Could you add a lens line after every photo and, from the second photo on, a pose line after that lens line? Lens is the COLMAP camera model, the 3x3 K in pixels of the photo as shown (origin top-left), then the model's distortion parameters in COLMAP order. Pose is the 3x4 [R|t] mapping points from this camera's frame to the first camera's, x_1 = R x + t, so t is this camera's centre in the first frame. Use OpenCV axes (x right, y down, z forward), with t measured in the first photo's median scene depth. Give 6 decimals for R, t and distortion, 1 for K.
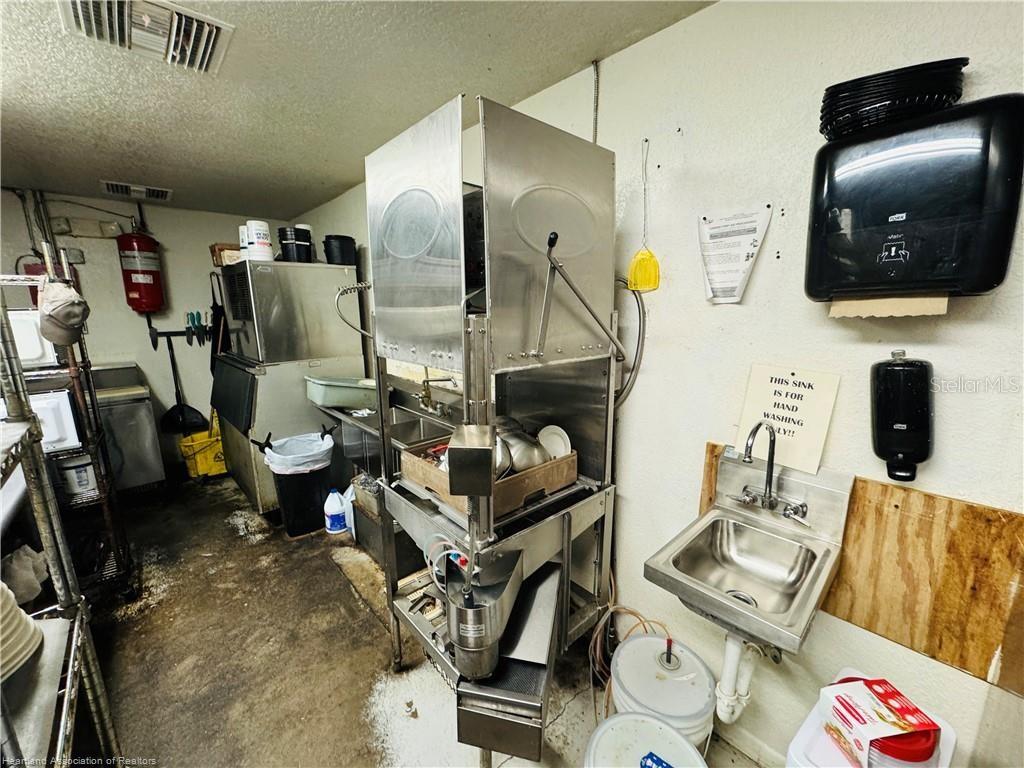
lens RADIAL K [[408.2, 0, 512.0], [0, 408.2, 384.0], [0, 0, 1]] dist [-0.003363, 0.000090]
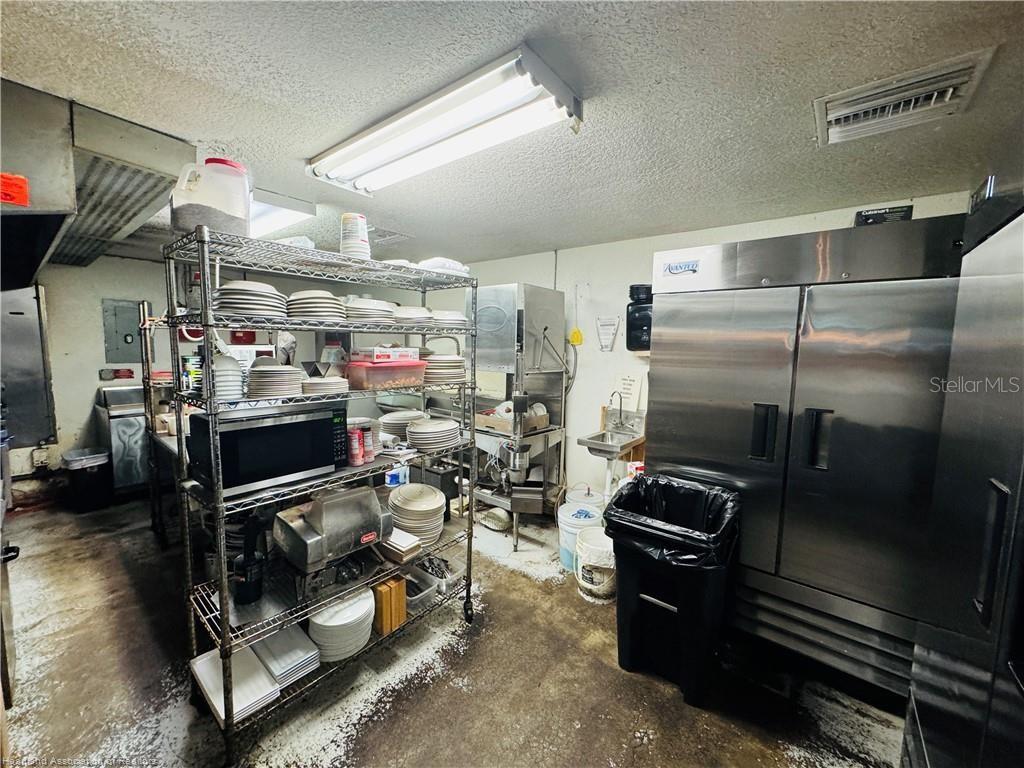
lens RADIAL K [[408.2, 0, 512.0], [0, 408.2, 384.0], [0, 0, 1]] dist [-0.003363, 0.000090]
pose [[0.988577, 0.014570, 0.150011, -0.404617], [0.000858, 0.994756, -0.102274, 0.245117], [-0.150714, 0.101235, 0.983380, -1.273556]]
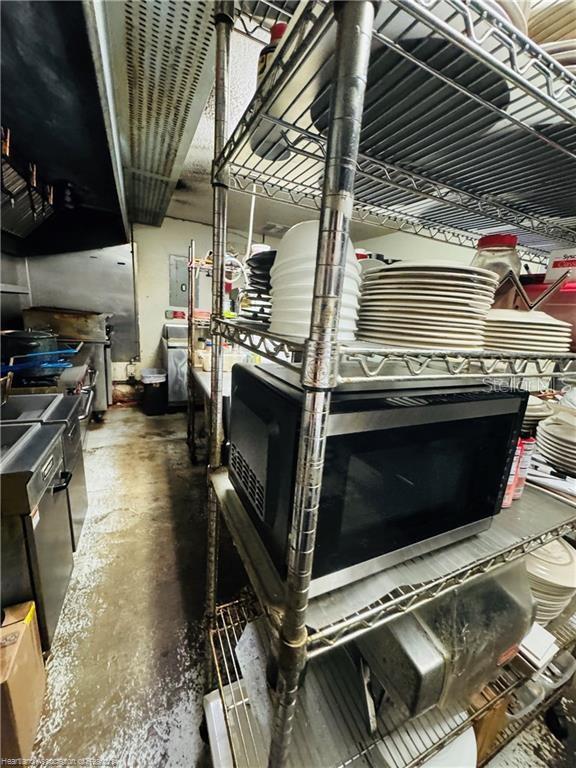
lens RADIAL K [[306.1, 0, 288.0], [0, 306.1, 384.0], [0, 0, 1]] dist [-0.003363, 0.000090]
pose [[0.951106, 0.154984, -0.267167, -0.879554], [-0.145869, 0.987842, 0.053758, 0.209286], [0.272250, -0.012158, 0.962150, -0.490484]]
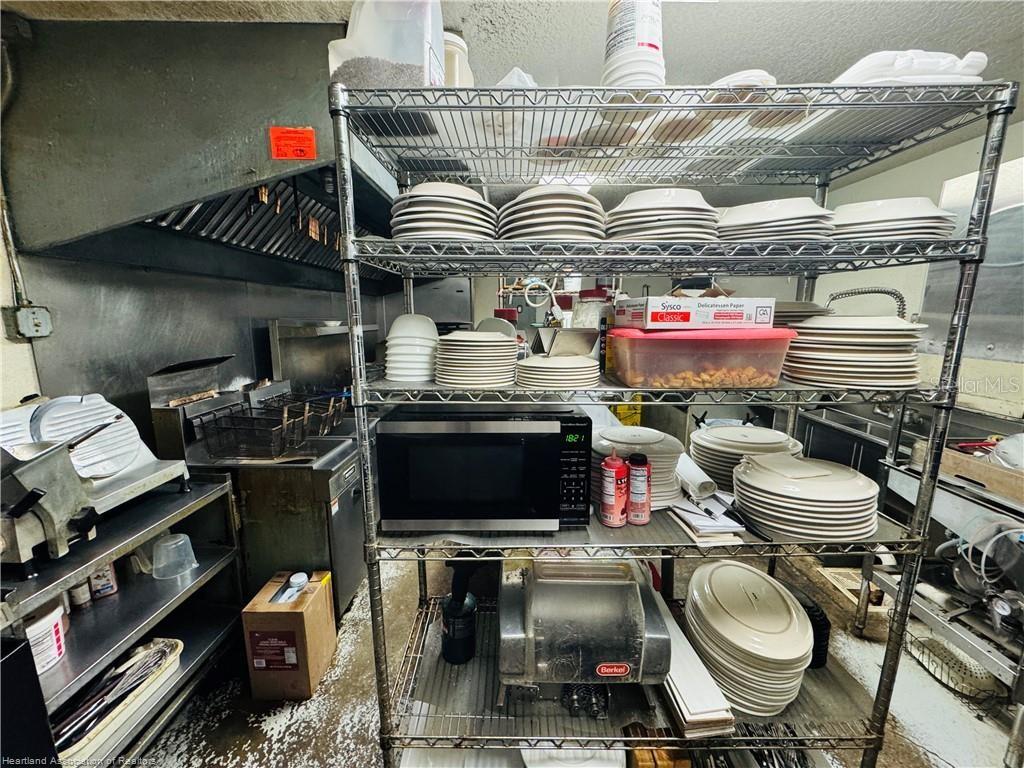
lens RADIAL K [[406.4, 0, 513.5], [0, 406.4, 384.2], [0, 0, 1]] dist [-0.001403, -0.000128]
pose [[0.740401, 0.127486, -0.659965, -0.393194], [-0.141086, 0.989452, 0.032851, 0.141780], [0.657192, 0.068789, 0.750577, -0.582099]]
